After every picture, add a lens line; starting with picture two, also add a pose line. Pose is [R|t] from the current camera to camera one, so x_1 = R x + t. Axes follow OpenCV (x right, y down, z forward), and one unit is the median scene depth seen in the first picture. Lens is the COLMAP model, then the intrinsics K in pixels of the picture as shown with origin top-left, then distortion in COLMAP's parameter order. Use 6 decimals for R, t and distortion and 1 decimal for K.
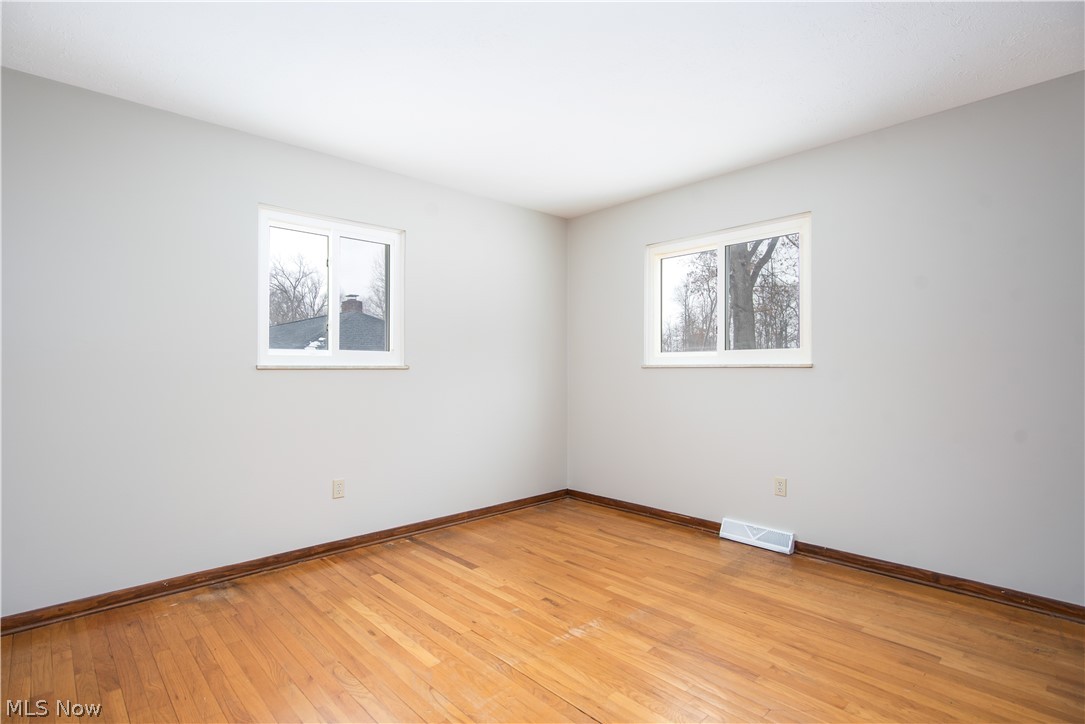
lens RADIAL K [[524.2, 0, 536.9], [0, 524.2, 363.8], [0, 0, 1]] dist [0.013123, -0.000428]
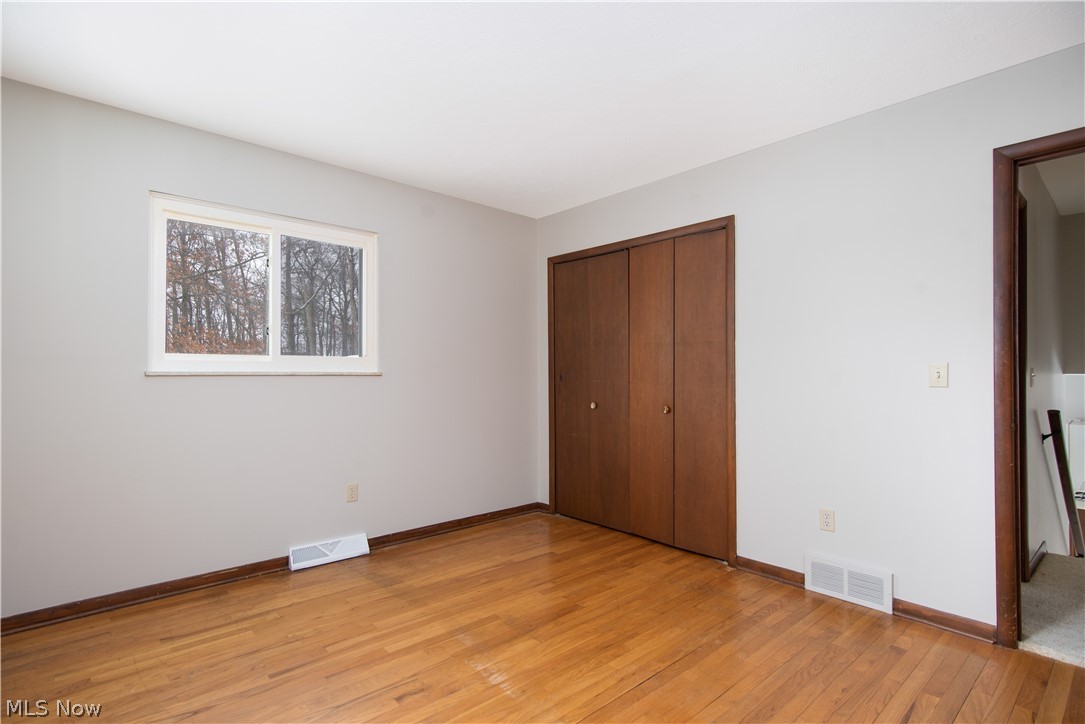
lens RADIAL K [[524.2, 0, 536.7], [0, 524.2, 366.7], [0, 0, 1]] dist [0.013123, -0.000428]
pose [[0.051710, 0.012180, 0.998588, -0.531780], [-0.007894, 0.999899, -0.011787, -0.000481], [-0.998631, -0.007273, 0.051801, 0.588835]]
